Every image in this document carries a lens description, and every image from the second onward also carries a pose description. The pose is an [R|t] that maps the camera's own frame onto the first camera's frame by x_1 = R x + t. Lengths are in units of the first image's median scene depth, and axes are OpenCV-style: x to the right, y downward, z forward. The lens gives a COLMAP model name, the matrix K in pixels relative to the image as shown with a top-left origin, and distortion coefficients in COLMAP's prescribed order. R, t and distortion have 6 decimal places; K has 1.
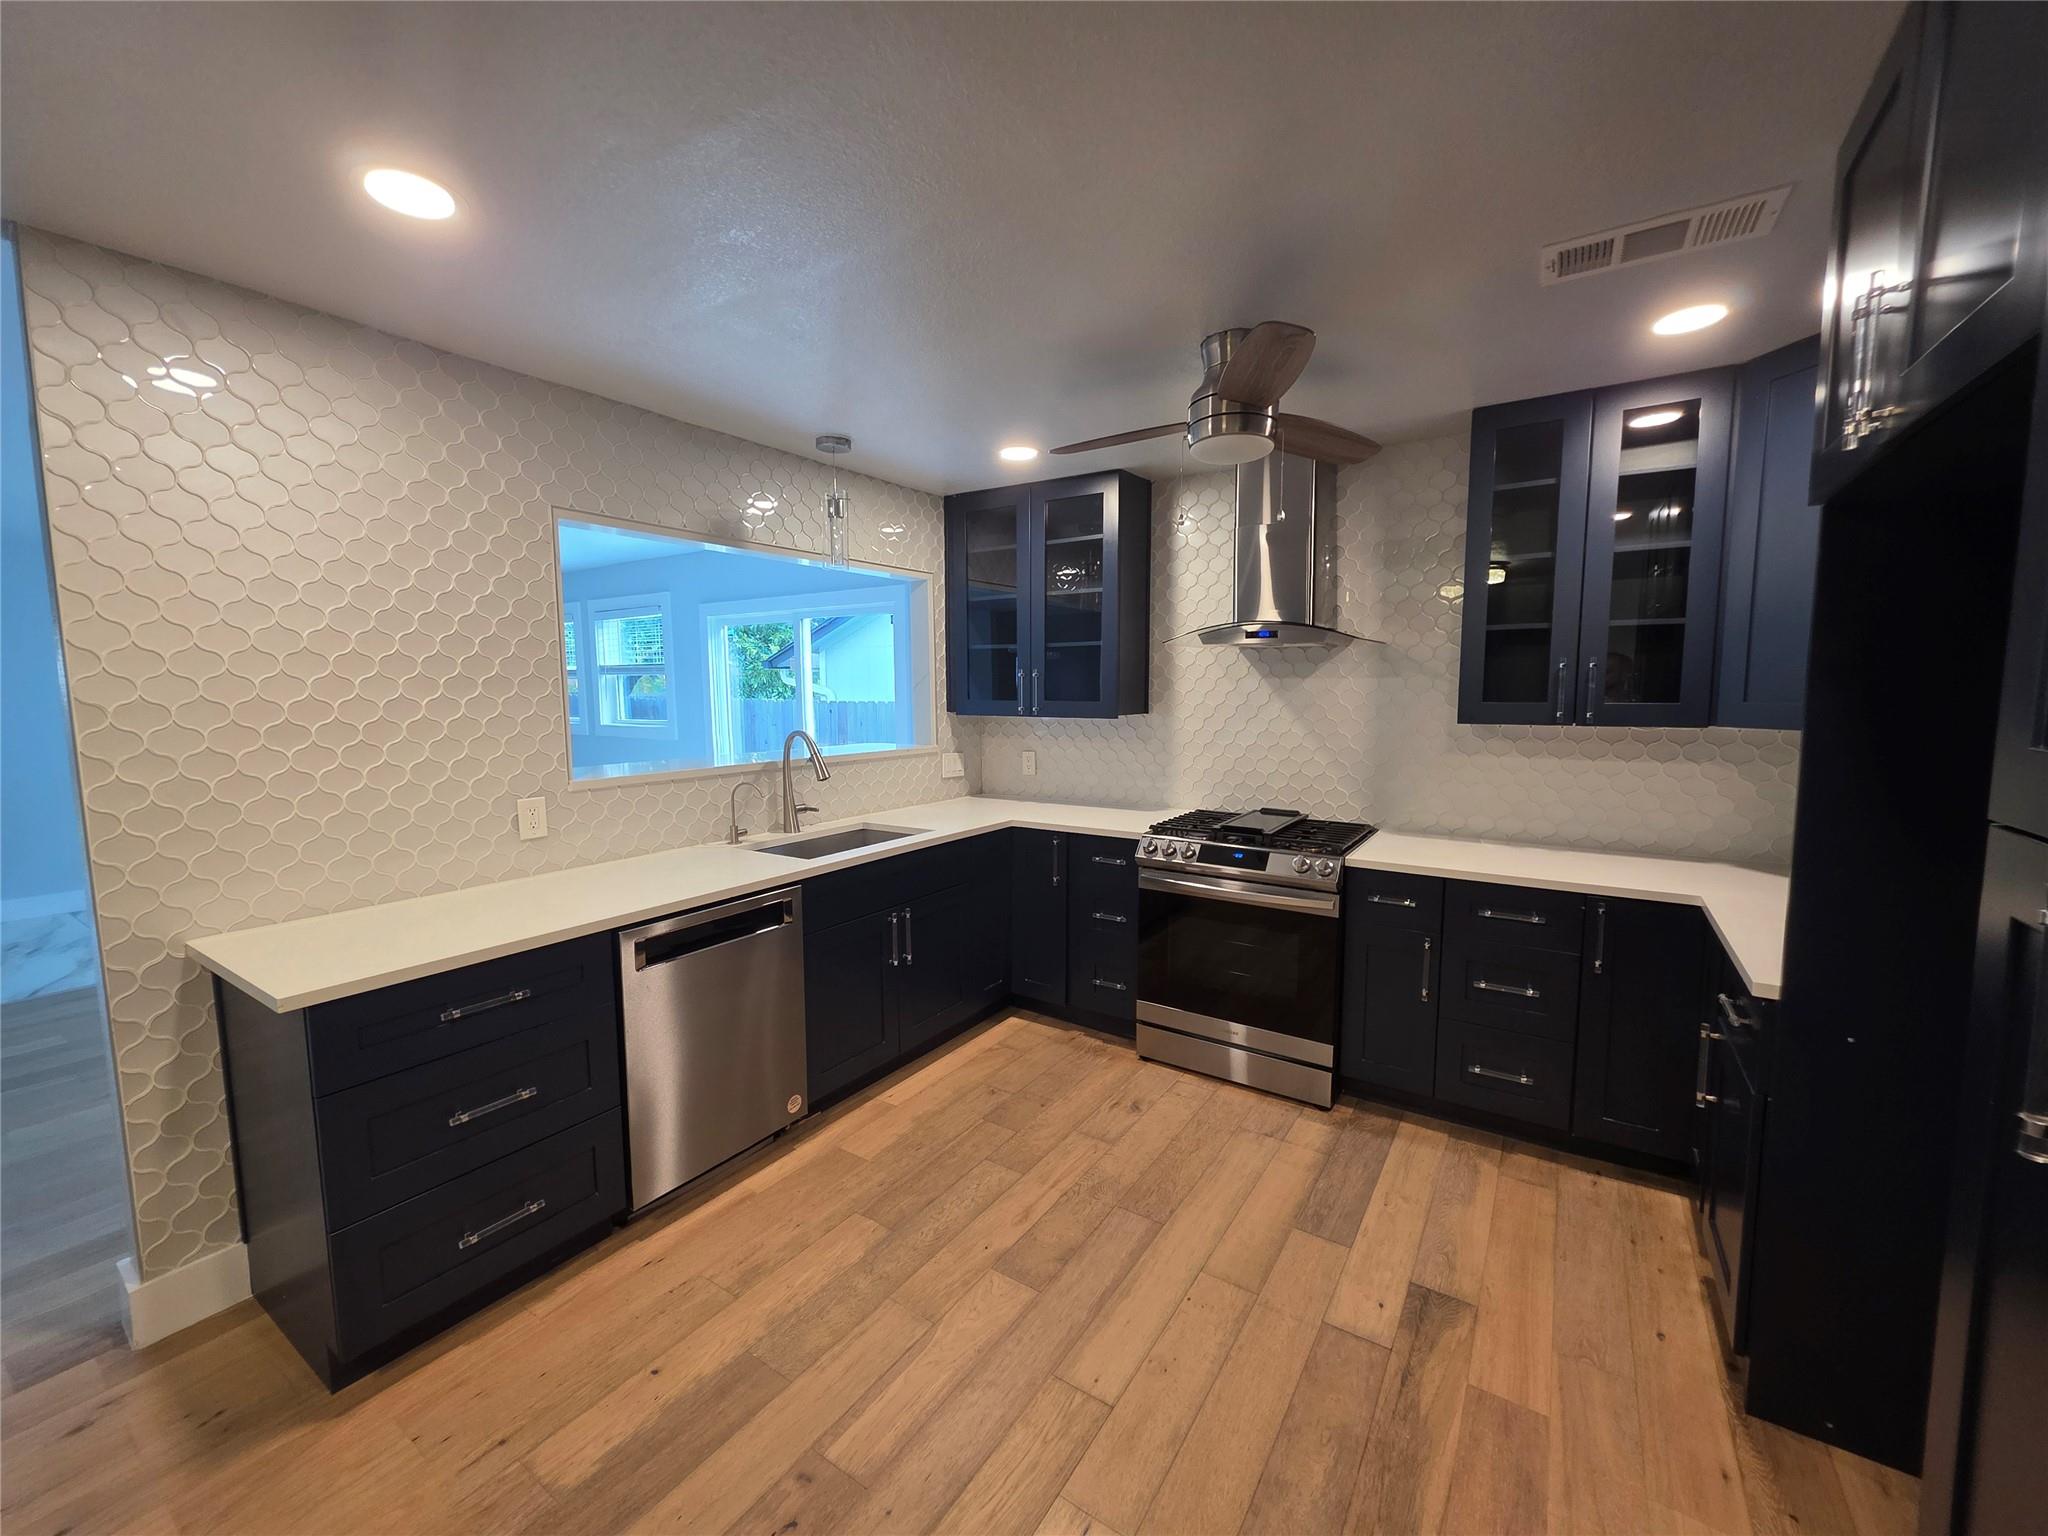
lens RADIAL K [[815.0, 0, 1031.3], [0, 815.0, 771.4], [0, 0, 1]] dist [0.001697, -0.000598]
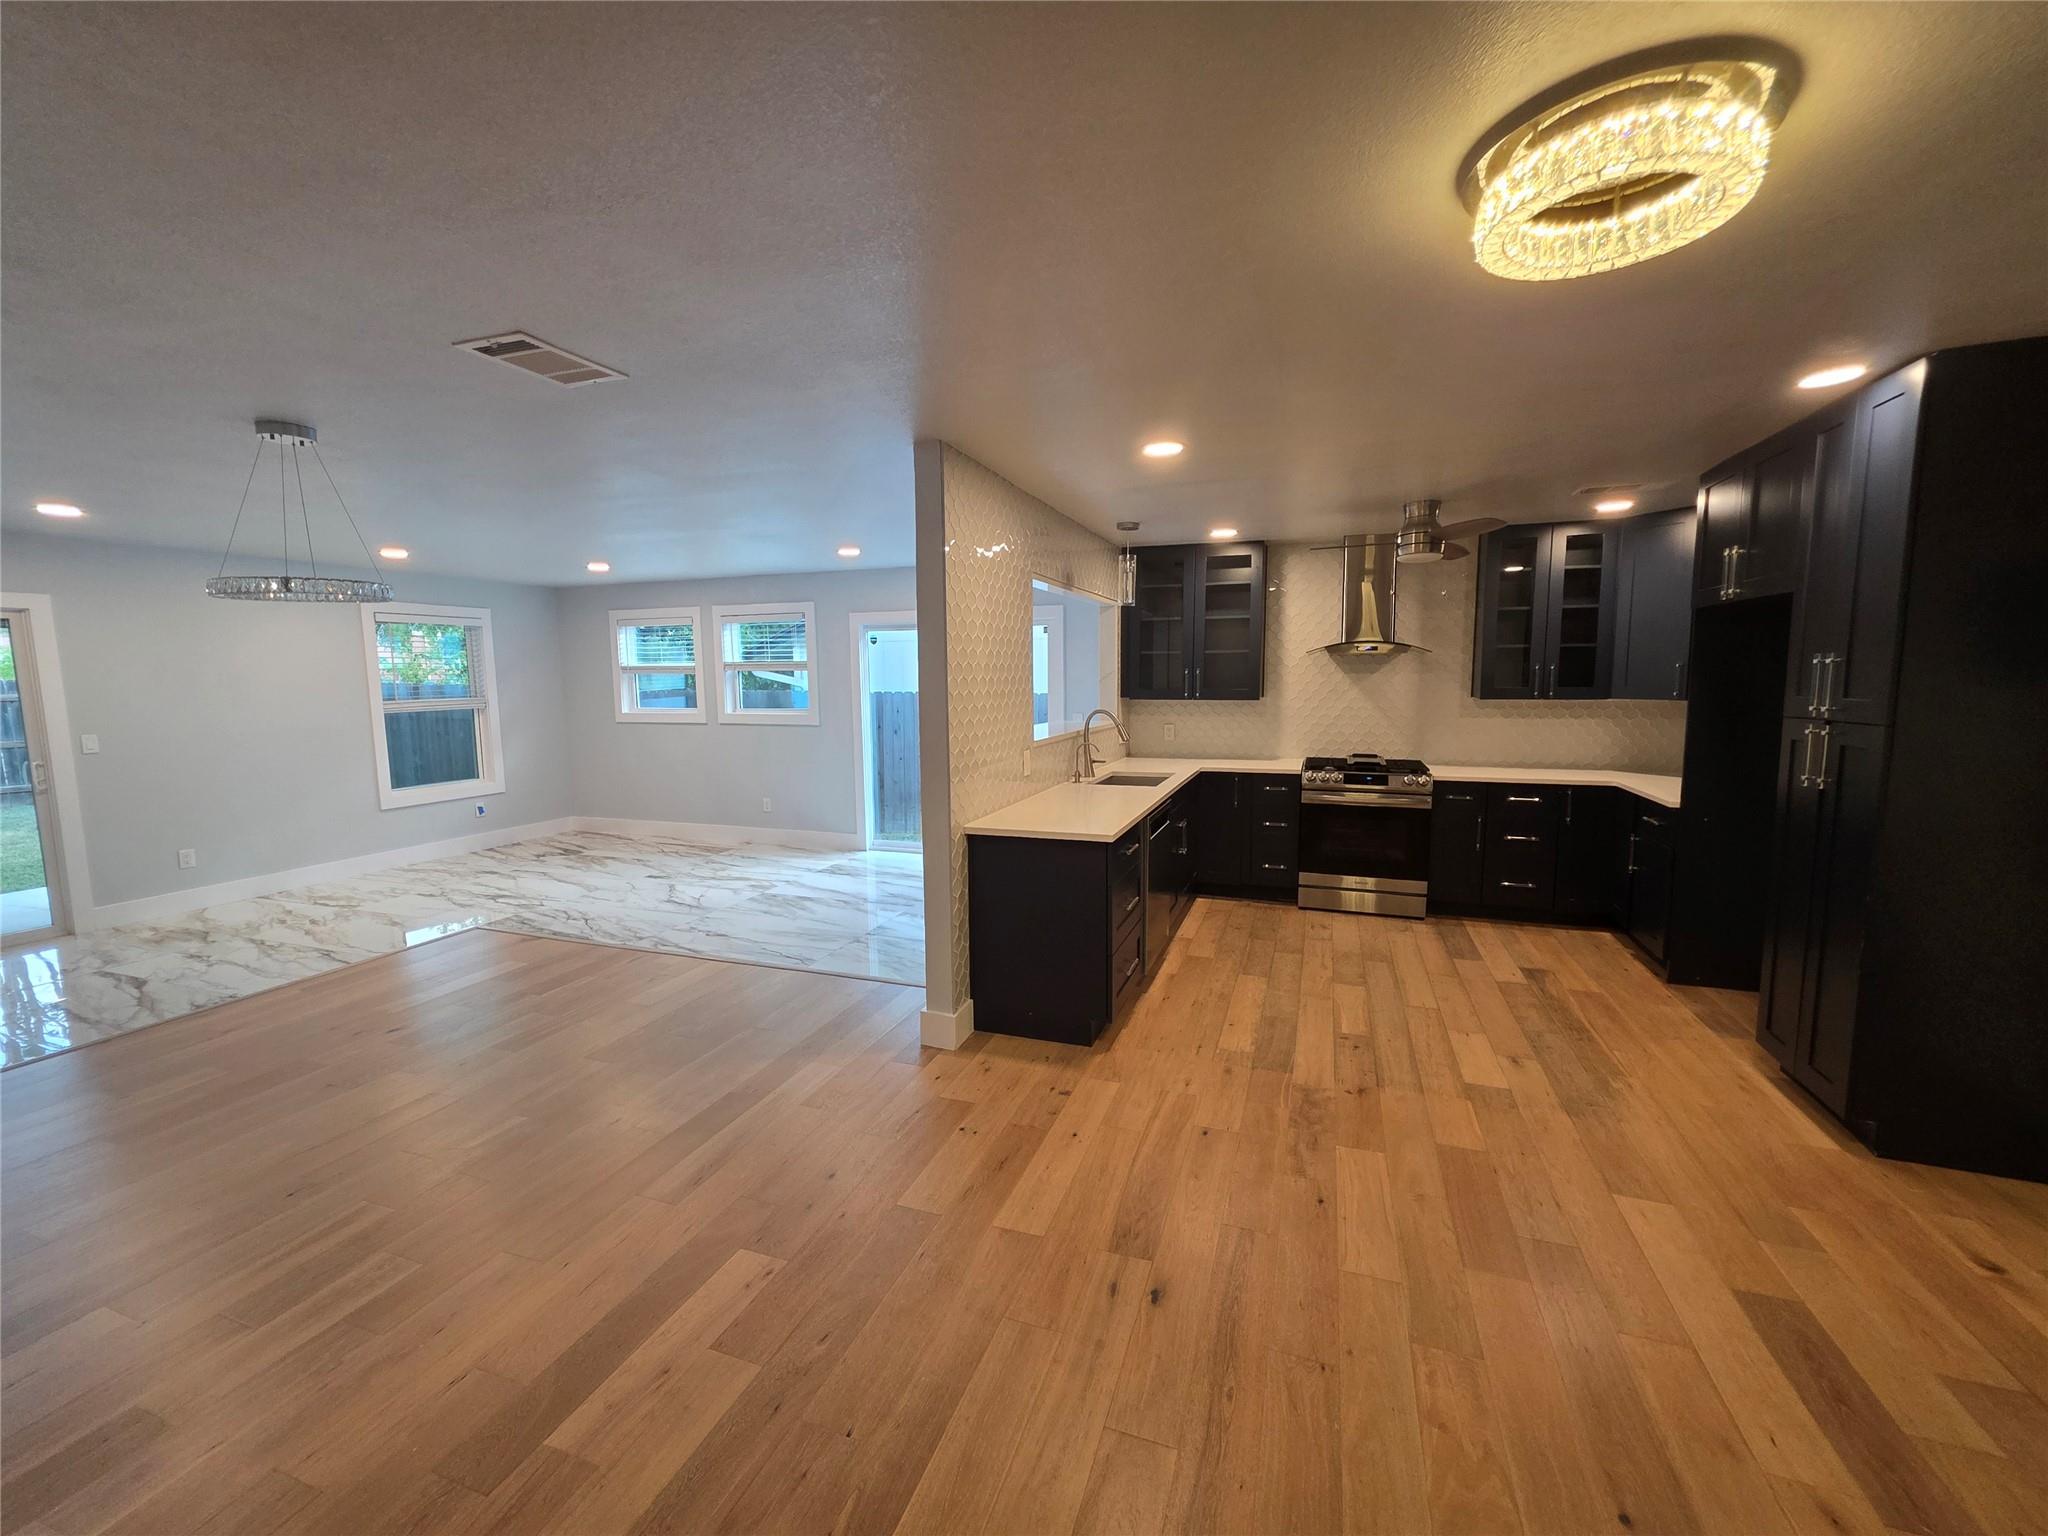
lens RADIAL K [[820.2, 0, 1035.3], [0, 820.2, 767.7], [0, 0, 1]] dist [0.002317, -0.000673]
pose [[0.970689, -0.030067, 0.238450, -0.922043], [0.028185, 0.999539, 0.011299, 0.046324], [-0.238680, -0.004247, 0.971089, -0.556307]]
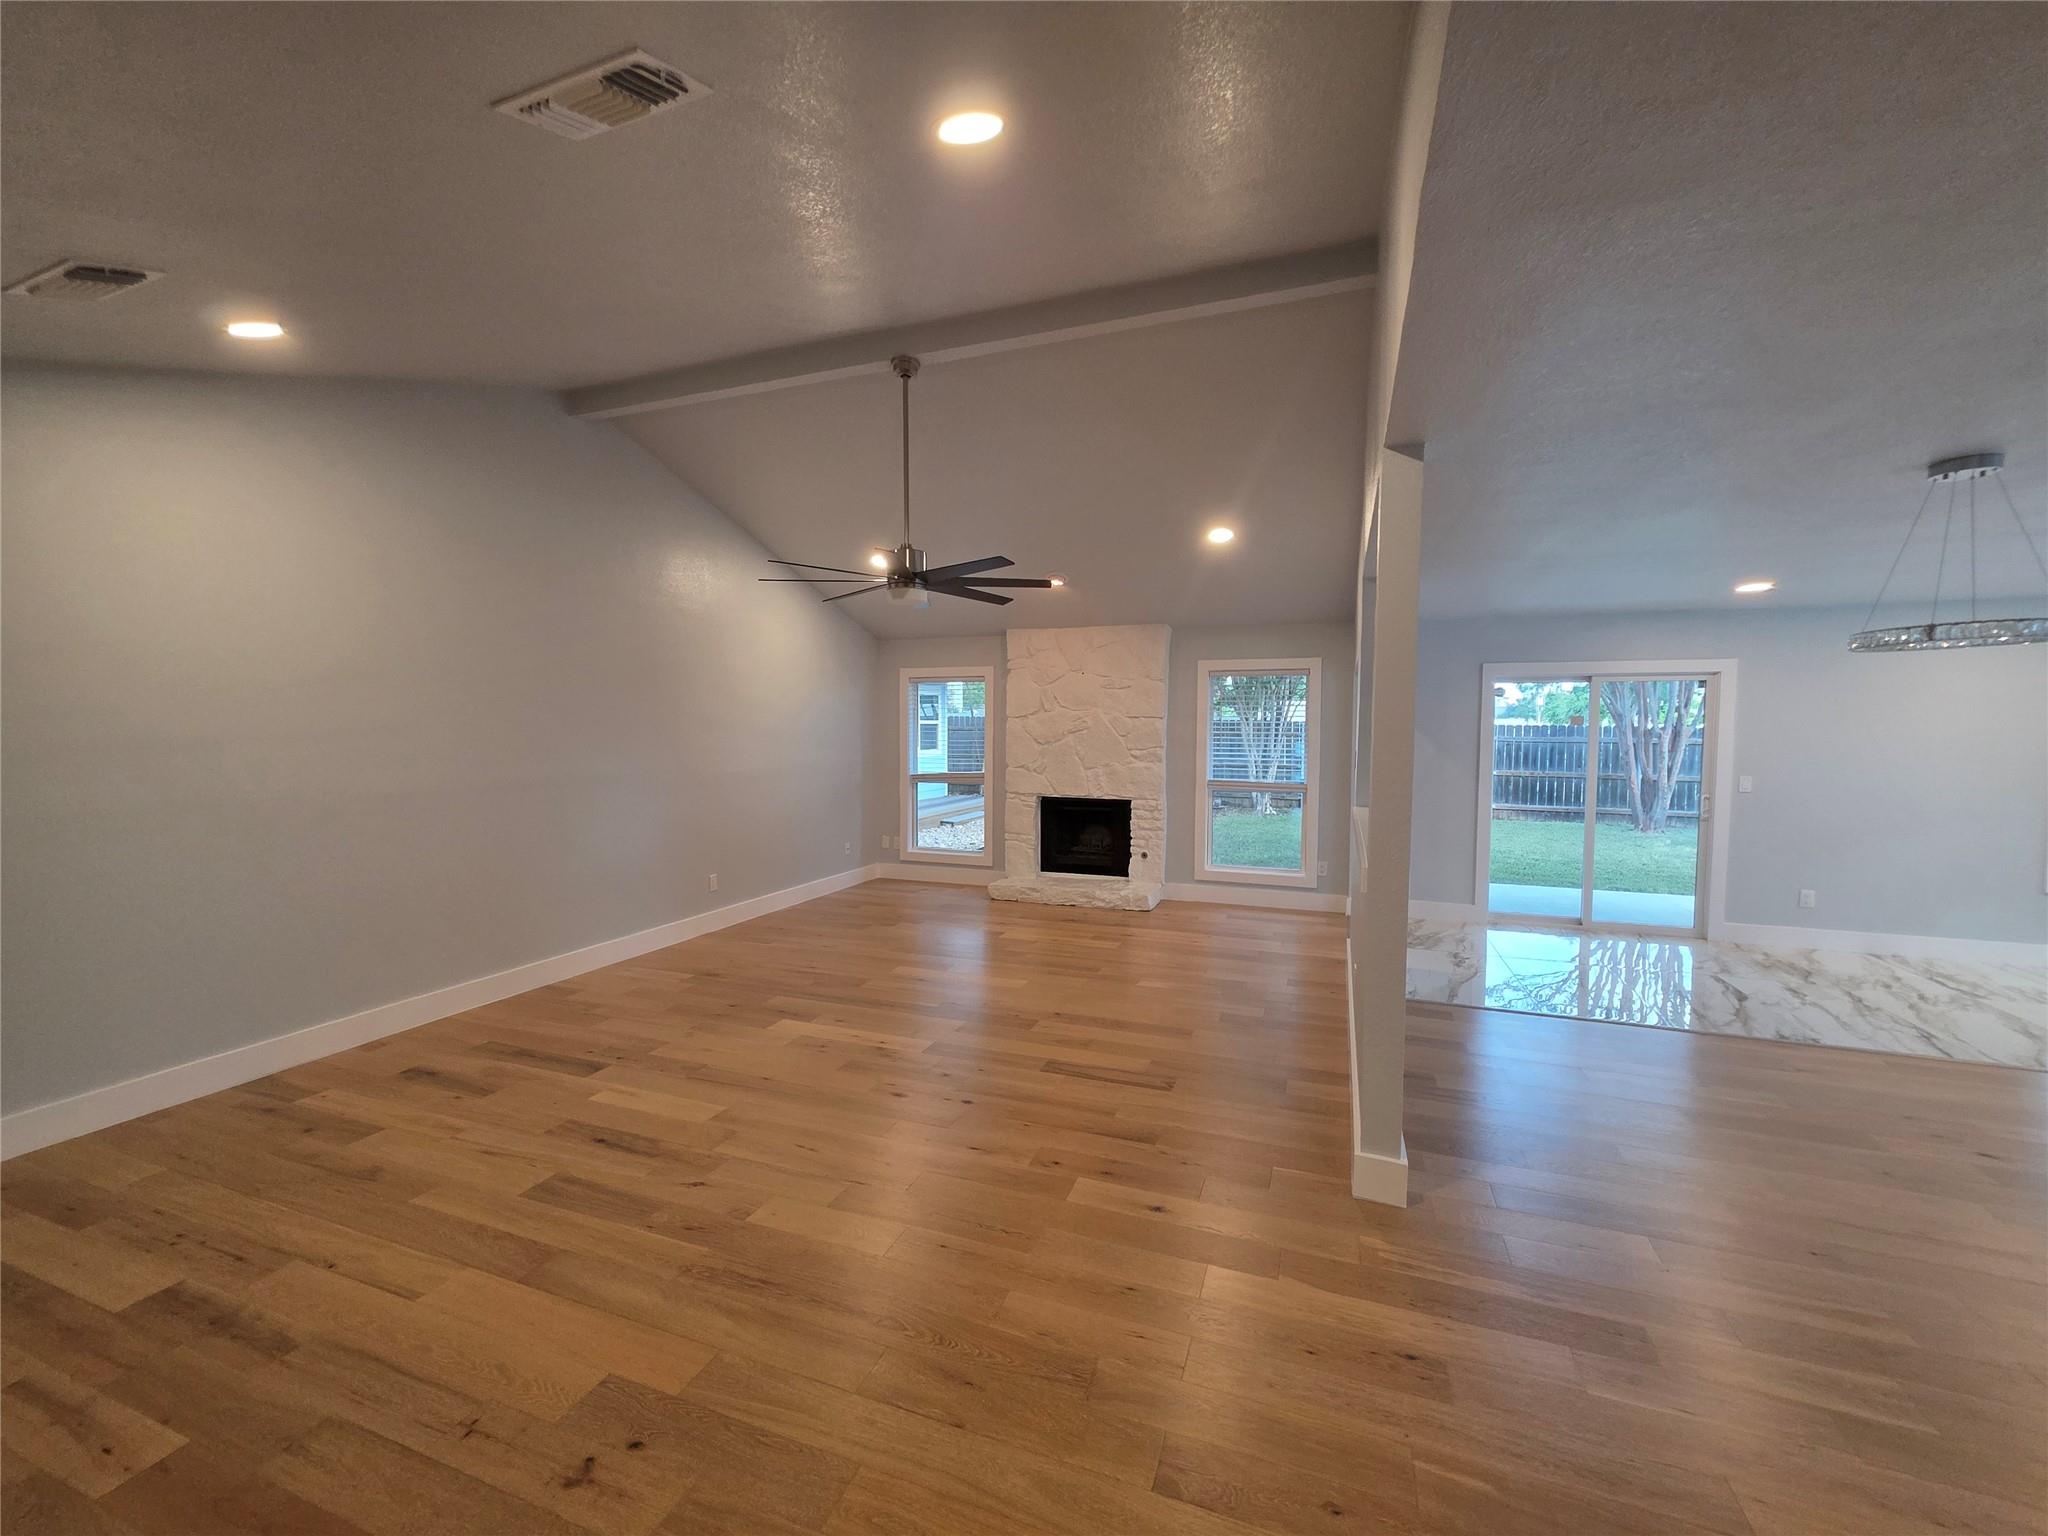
lens RADIAL K [[815.0, 0, 1031.3], [0, 815.0, 771.4], [0, 0, 1]] dist [0.001697, -0.000598]
pose [[0.219078, 0.059211, -0.973909, -0.869778], [-0.105575, 0.993735, 0.036667, 0.040008], [0.969979, 0.094788, 0.223956, -0.555494]]
